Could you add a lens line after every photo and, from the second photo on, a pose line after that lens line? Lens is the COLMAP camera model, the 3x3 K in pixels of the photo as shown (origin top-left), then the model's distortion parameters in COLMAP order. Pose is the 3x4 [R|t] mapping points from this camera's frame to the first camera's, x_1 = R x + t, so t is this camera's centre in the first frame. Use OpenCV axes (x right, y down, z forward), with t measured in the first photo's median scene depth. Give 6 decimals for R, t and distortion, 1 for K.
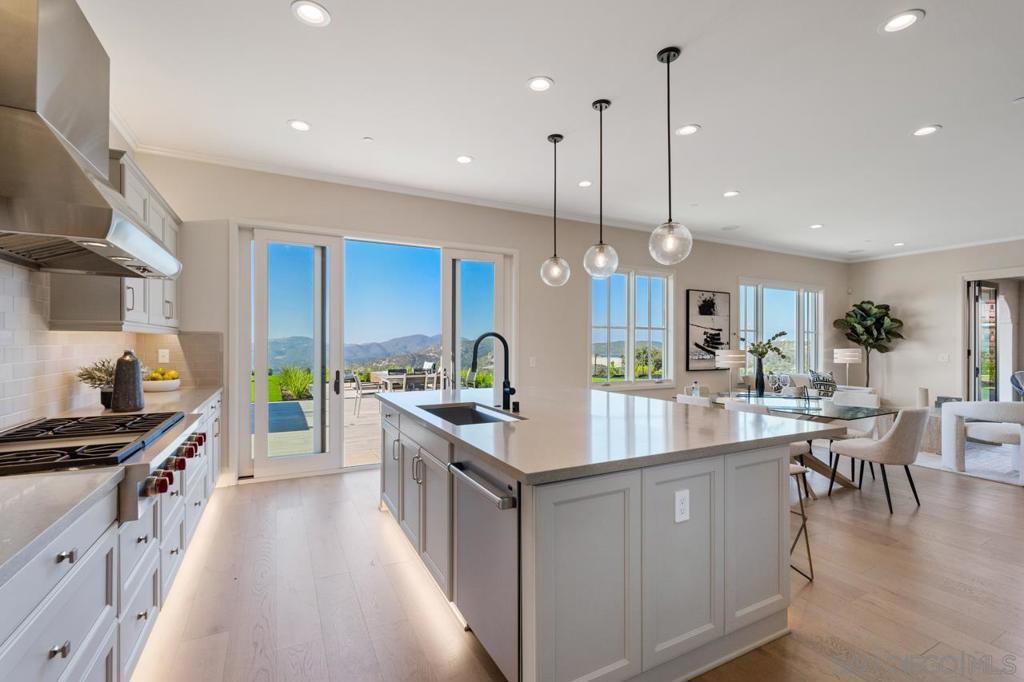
lens RADIAL K [[454.1, 0, 511.0], [0, 454.1, 343.7], [0, 0, 1]] dist [-0.001486, -0.000741]
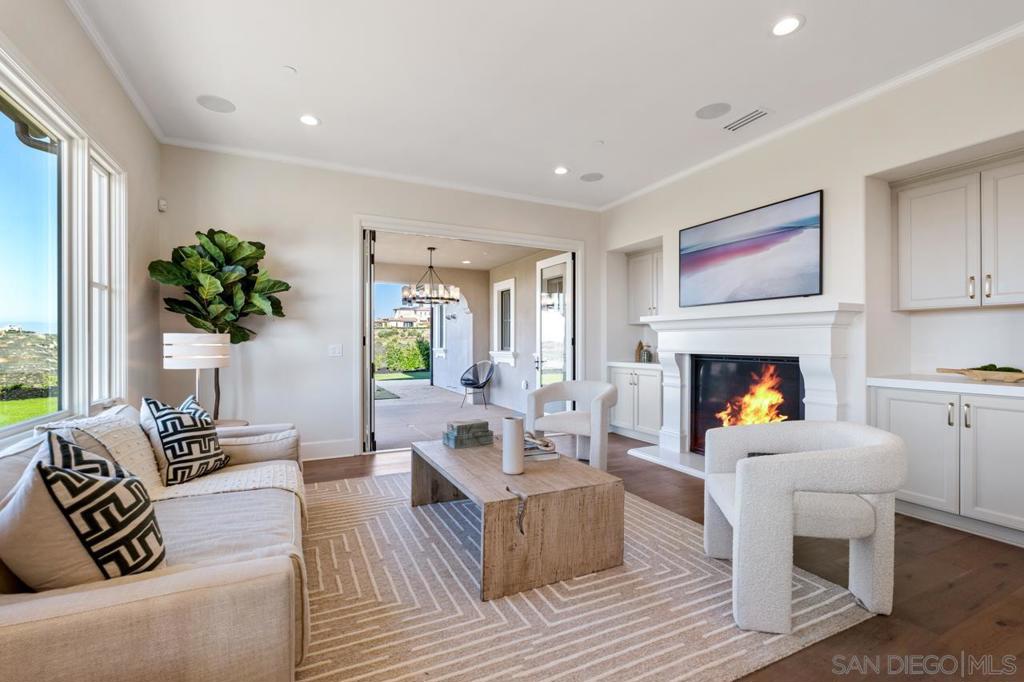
lens RADIAL K [[454.1, 0, 511.3], [0, 454.1, 341.0], [0, 0, 1]] dist [-0.001486, -0.000741]
pose [[0.034595, 0.002805, 0.999397, 0.344546], [-0.002394, 0.999993, -0.002723, 0.019141], [-0.999399, -0.002298, 0.034602, 0.701382]]
